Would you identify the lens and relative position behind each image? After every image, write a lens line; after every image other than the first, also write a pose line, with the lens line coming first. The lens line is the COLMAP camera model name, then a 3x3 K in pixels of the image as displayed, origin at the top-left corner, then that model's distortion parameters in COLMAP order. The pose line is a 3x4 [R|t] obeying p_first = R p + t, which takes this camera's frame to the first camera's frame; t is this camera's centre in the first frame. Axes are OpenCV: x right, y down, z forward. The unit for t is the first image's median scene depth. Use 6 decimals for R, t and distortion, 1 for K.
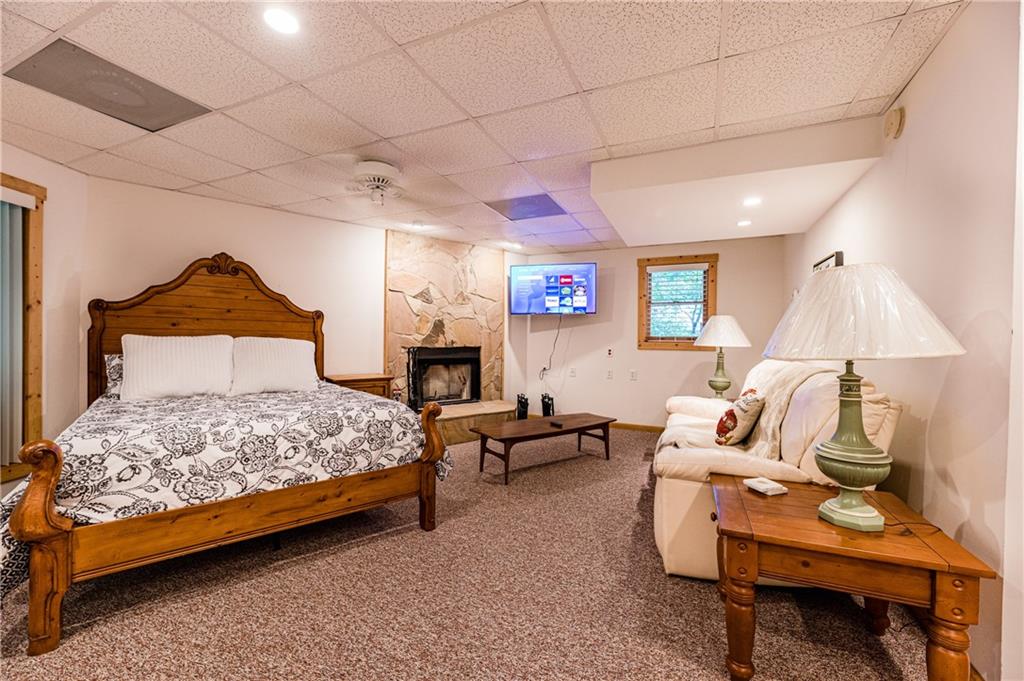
lens RADIAL K [[411.9, 0, 509.1], [0, 411.9, 346.5], [0, 0, 1]] dist [0.000942, 0.000236]
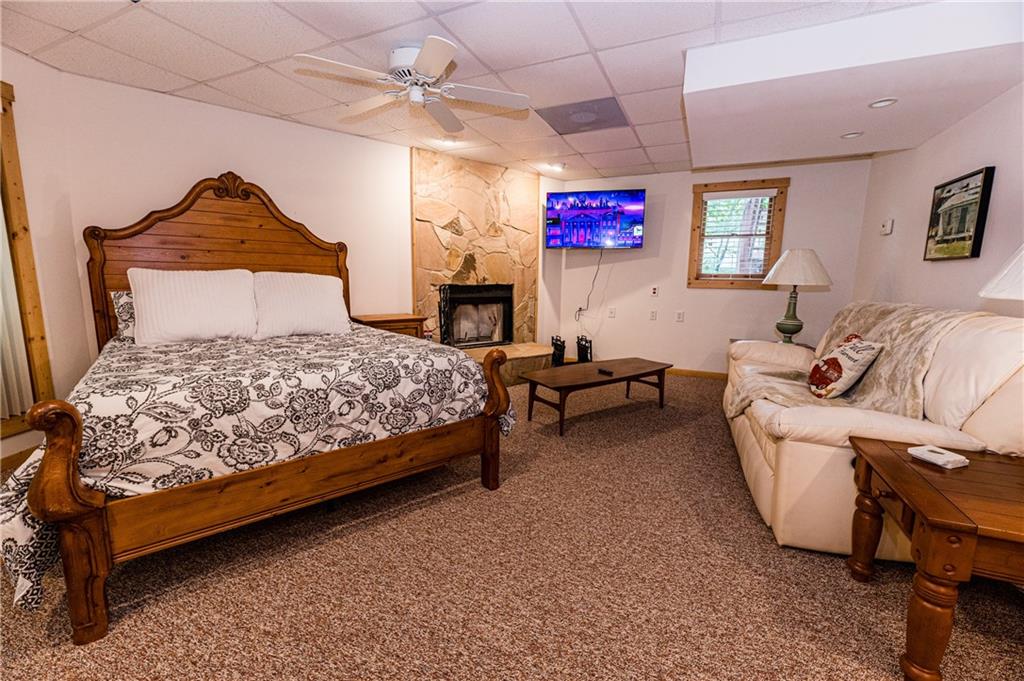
lens RADIAL K [[411.9, 0, 509.1], [0, 411.9, 346.5], [0, 0, 1]] dist [0.000942, 0.000236]
pose [[0.999966, 0.005045, -0.006469, -0.107639], [-0.004032, 0.988975, 0.148025, 0.002185], [0.007144, -0.147994, 0.988963, 0.104050]]
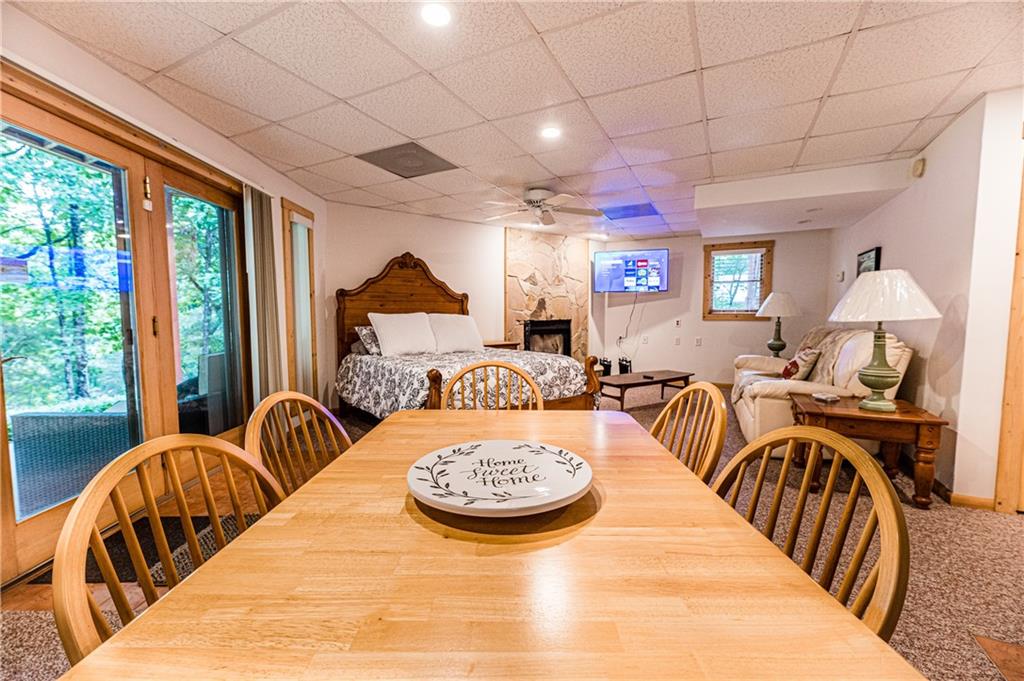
lens RADIAL K [[411.9, 0, 509.1], [0, 411.9, 346.5], [0, 0, 1]] dist [0.000942, 0.000236]
pose [[0.998747, -0.008313, -0.049342, -0.291637], [0.011349, 0.998038, 0.061575, 0.004251], [0.048733, -0.062058, 0.996882, -0.364215]]
